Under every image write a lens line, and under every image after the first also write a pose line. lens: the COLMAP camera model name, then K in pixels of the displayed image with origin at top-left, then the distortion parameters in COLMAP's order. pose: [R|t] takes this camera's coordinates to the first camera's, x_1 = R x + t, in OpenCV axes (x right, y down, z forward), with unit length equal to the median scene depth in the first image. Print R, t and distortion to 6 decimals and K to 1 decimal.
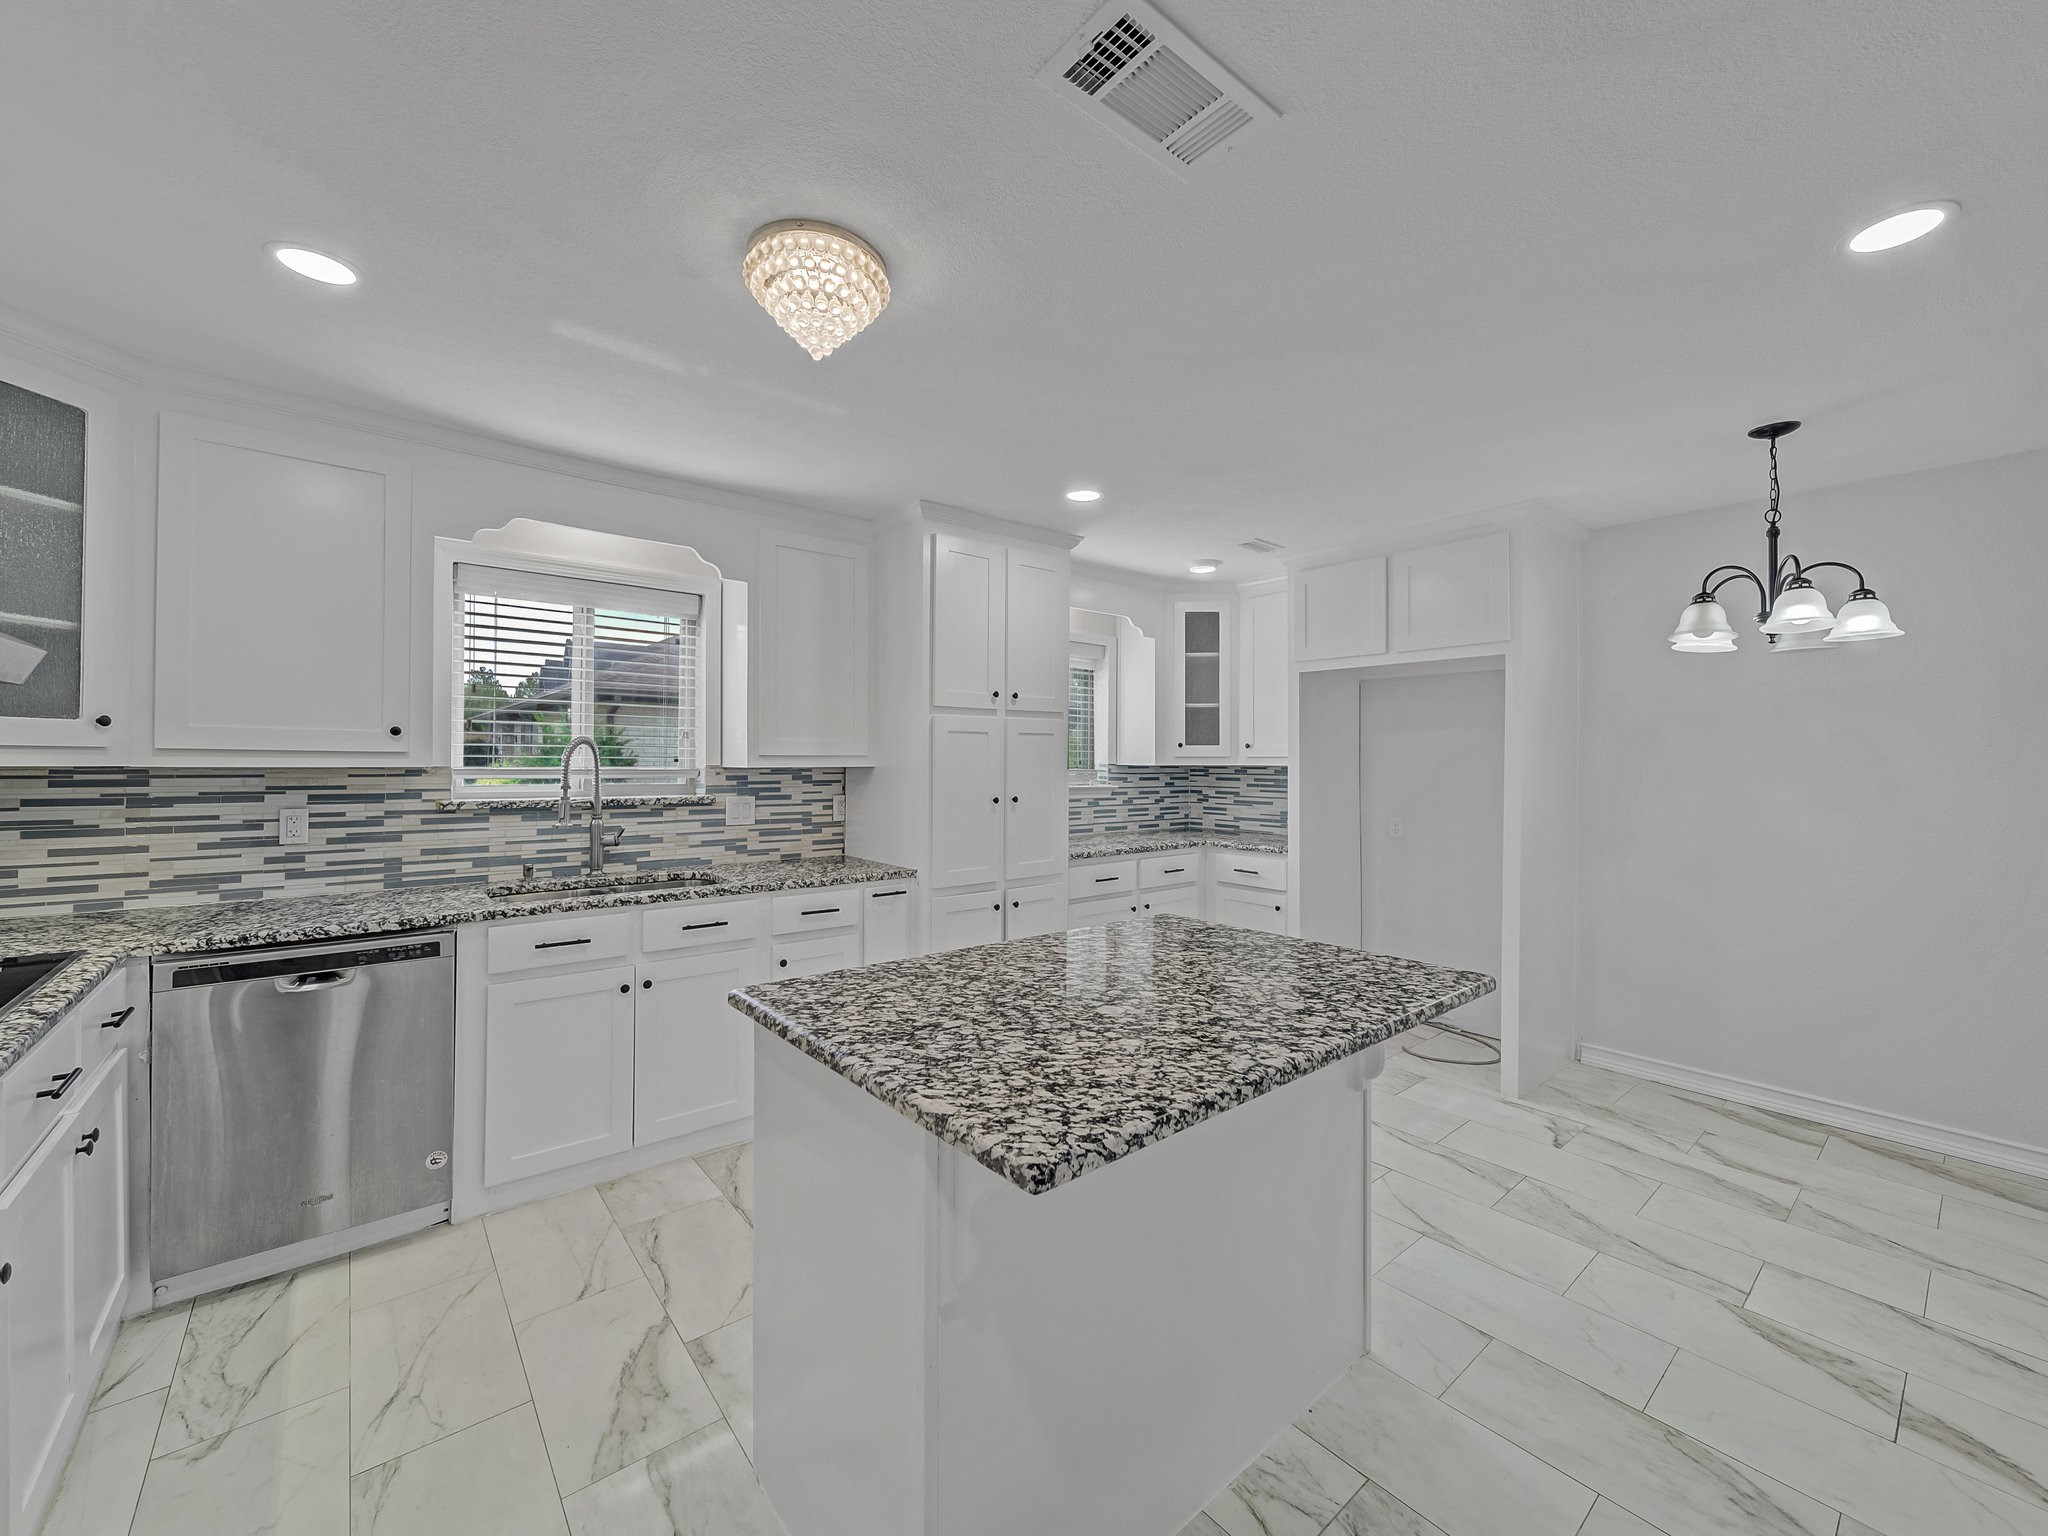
lens RADIAL K [[818.0, 0, 1039.4], [0, 818.0, 758.9], [0, 0, 1]] dist [0.000815, -0.001368]
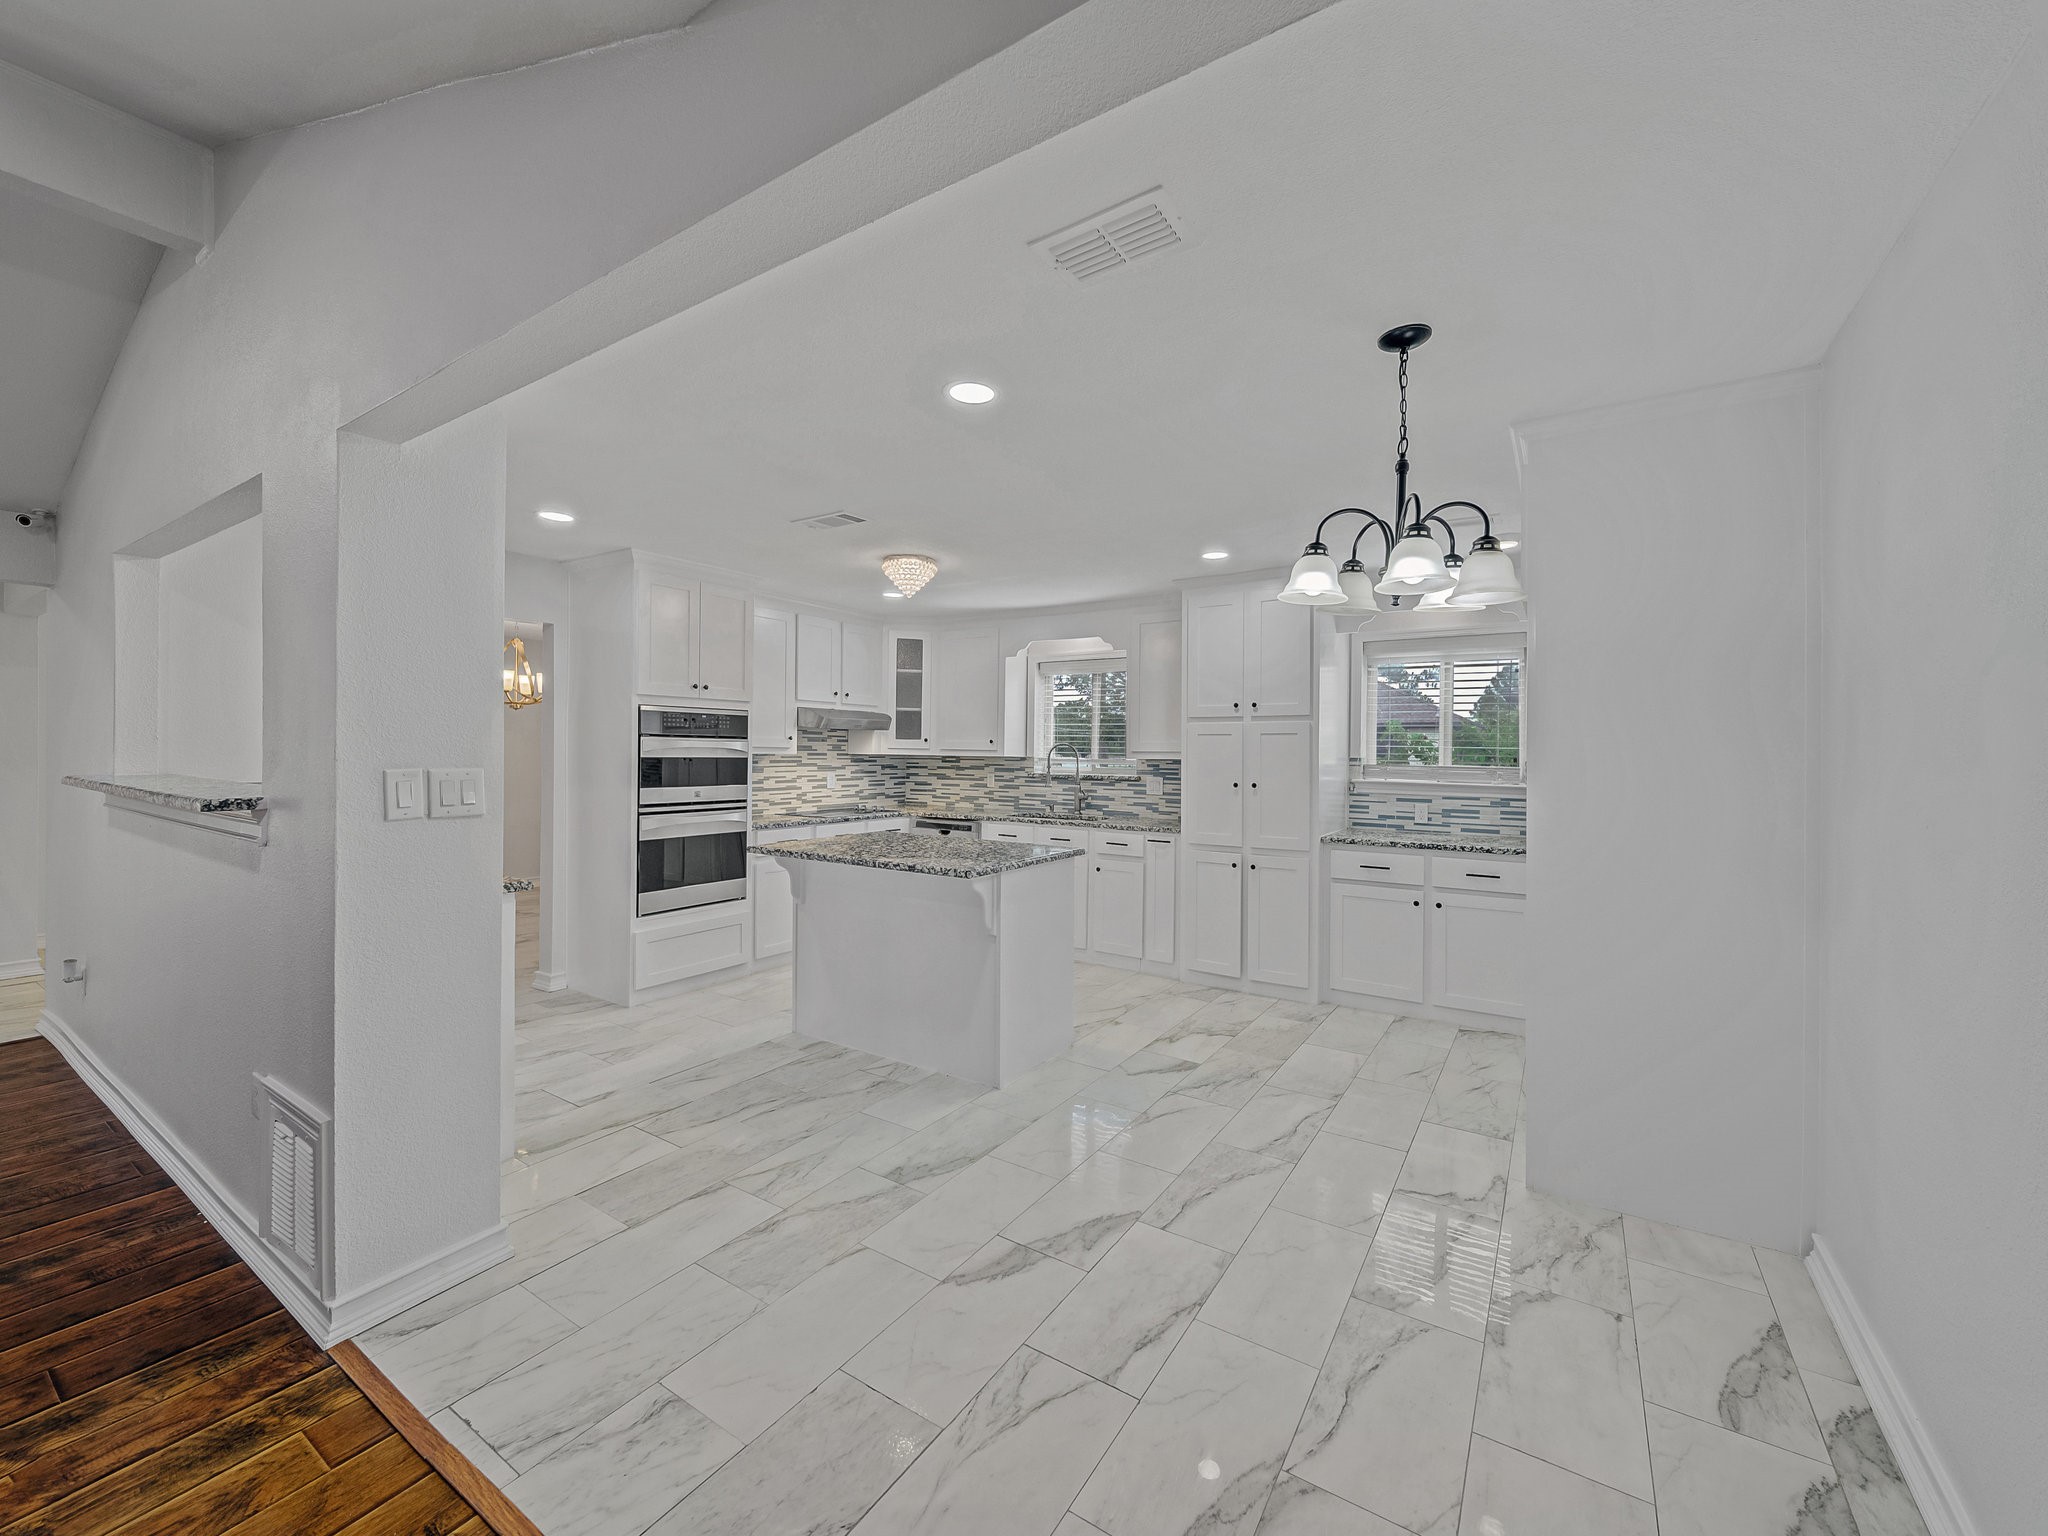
lens RADIAL K [[818.0, 0, 1035.7], [0, 818.0, 760.3], [0, 0, 1]] dist [0.000815, -0.001368]
pose [[0.288175, 0.005013, -0.957565, 1.441721], [-0.009766, 0.999950, 0.002296, 0.013909], [0.957528, 0.008690, 0.288209, 0.391594]]
